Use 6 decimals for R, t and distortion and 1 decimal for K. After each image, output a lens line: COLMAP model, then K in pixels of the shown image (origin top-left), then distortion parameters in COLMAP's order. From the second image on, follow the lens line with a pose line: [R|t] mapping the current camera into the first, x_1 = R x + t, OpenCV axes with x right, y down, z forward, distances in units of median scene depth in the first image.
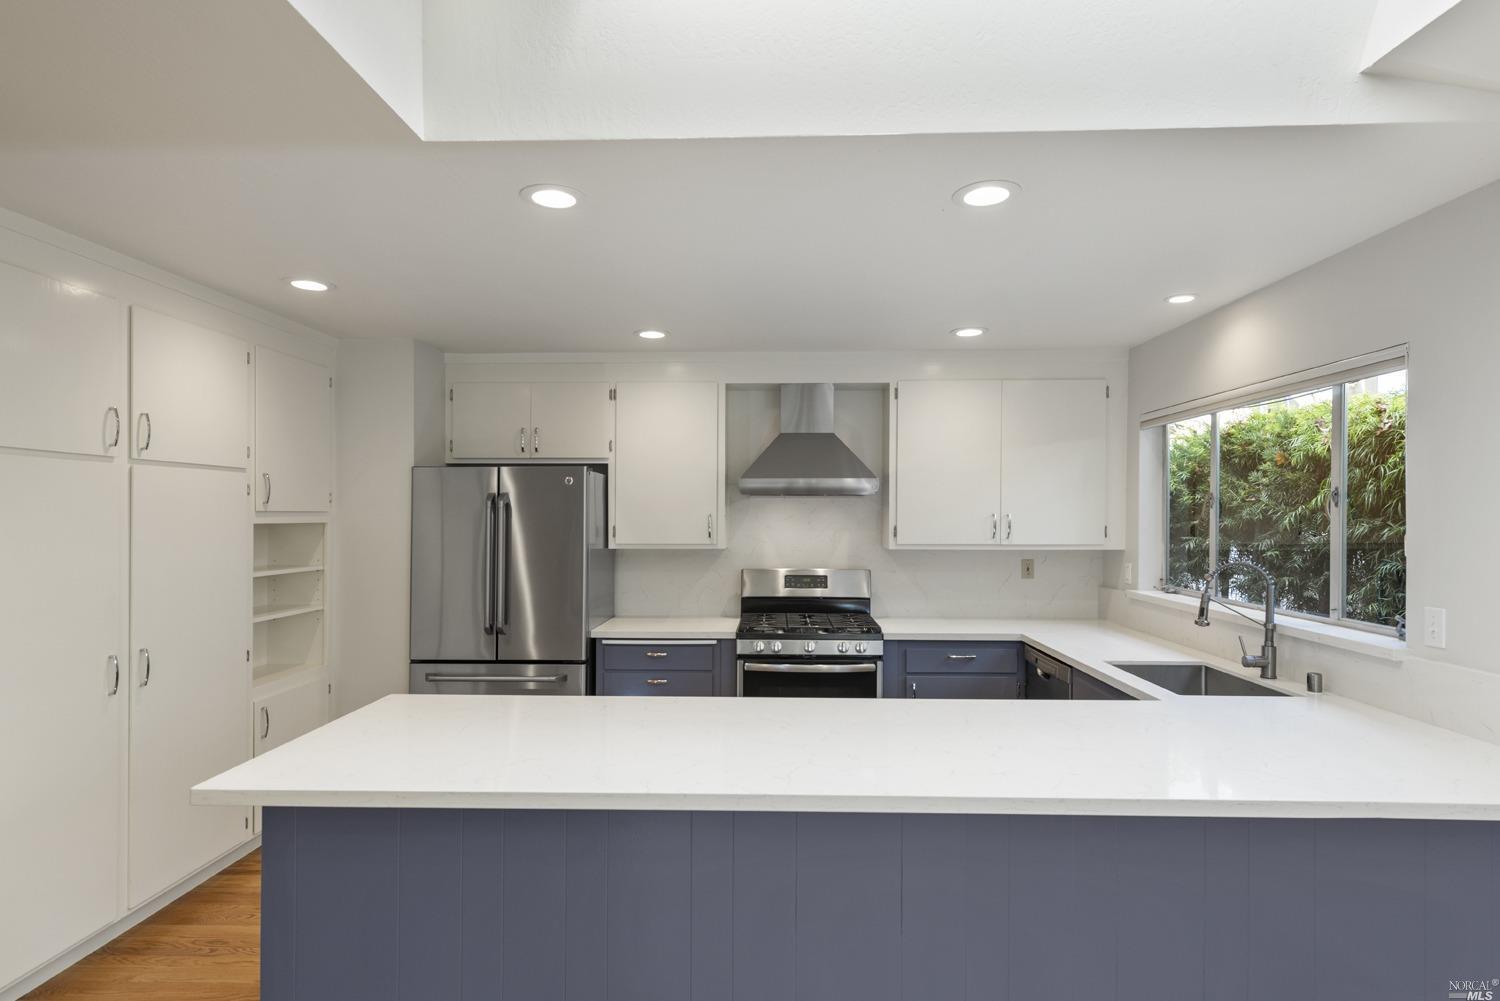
lens RADIAL K [[811.4, 0, 750.0], [0, 811.4, 500.5], [0, 0, 1]] dist [0.025228, -0.000134]
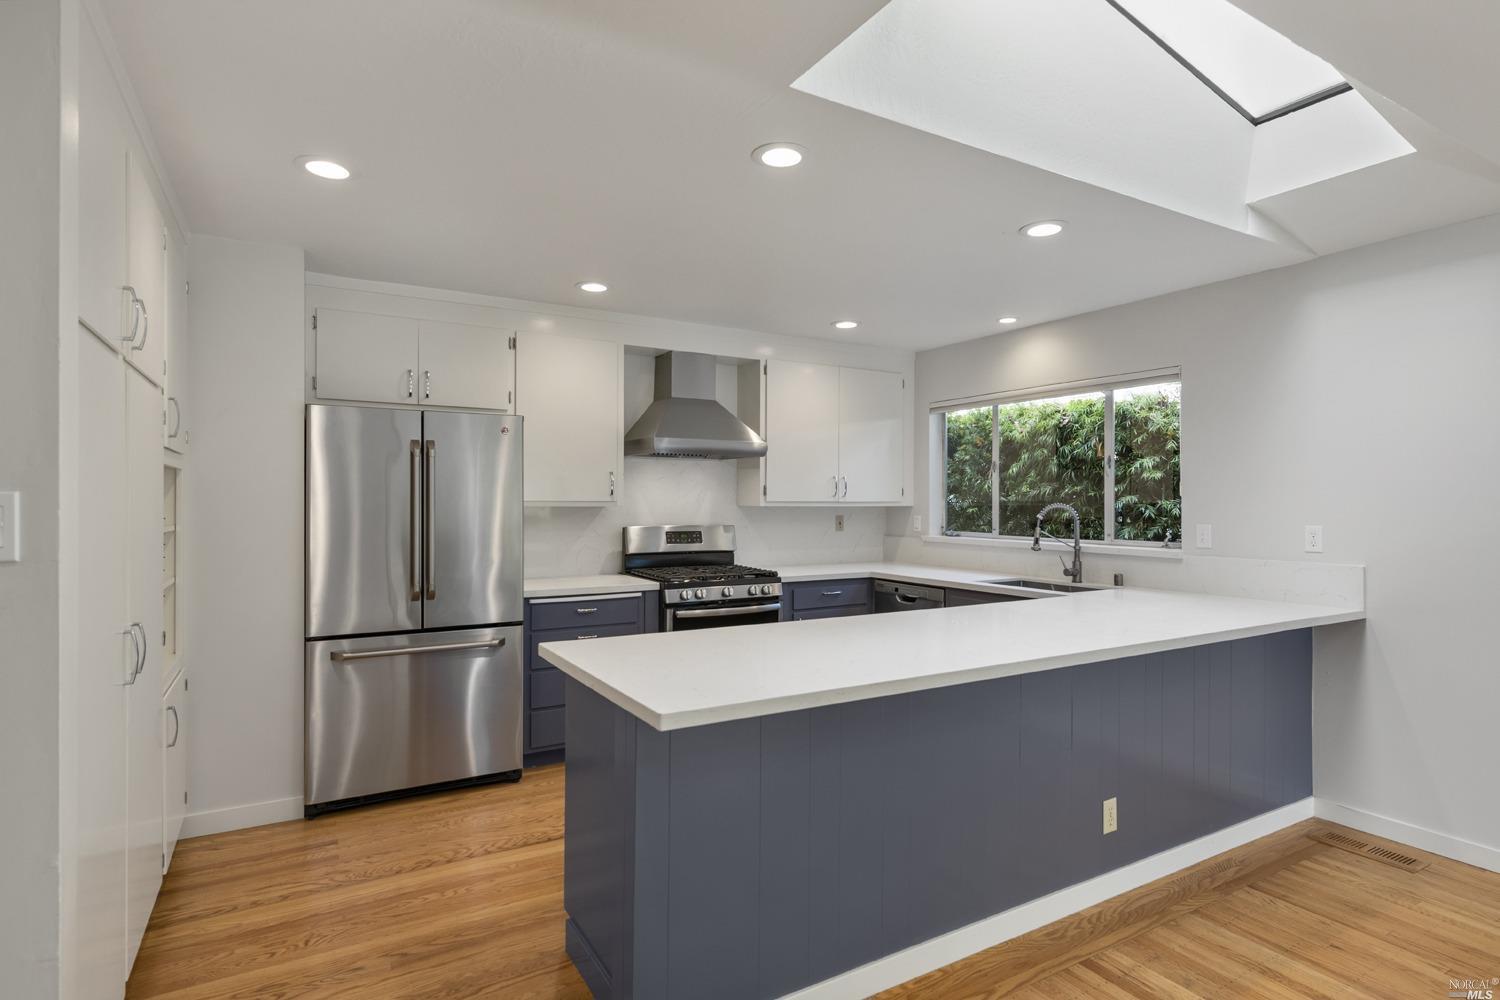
lens RADIAL K [[774.8, 0, 750.0], [0, 774.8, 500.0], [0, 0, 1]] dist [-0.000861, -0.000645]
pose [[0.842475, 0.002537, 0.538729, -0.456522], [-0.011795, 0.999836, 0.013737, 0.039063], [-0.538606, -0.017927, 0.842367, 0.095952]]
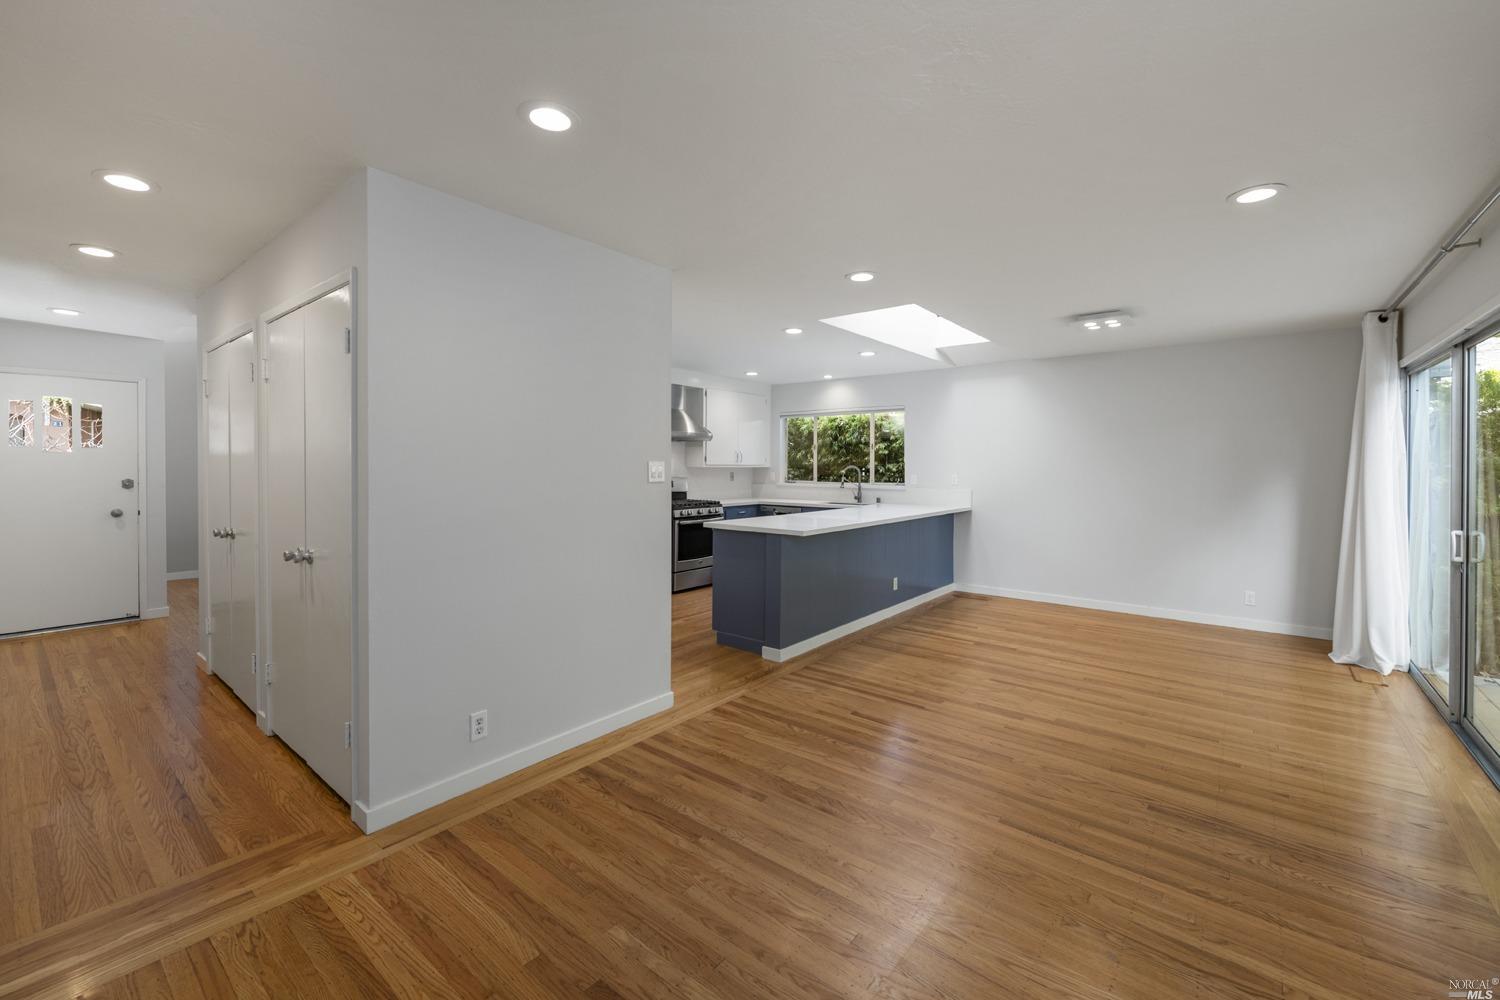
lens RADIAL K [[610.3, 0, 757.0], [0, 610.3, 473.4], [0, 0, 1]] dist [0.002479, -0.000003]
pose [[0.598303, -0.009165, 0.801218, -1.096033], [-0.017977, 0.999529, 0.024858, 0.036626], [-0.801069, -0.029276, 0.597856, -0.074591]]
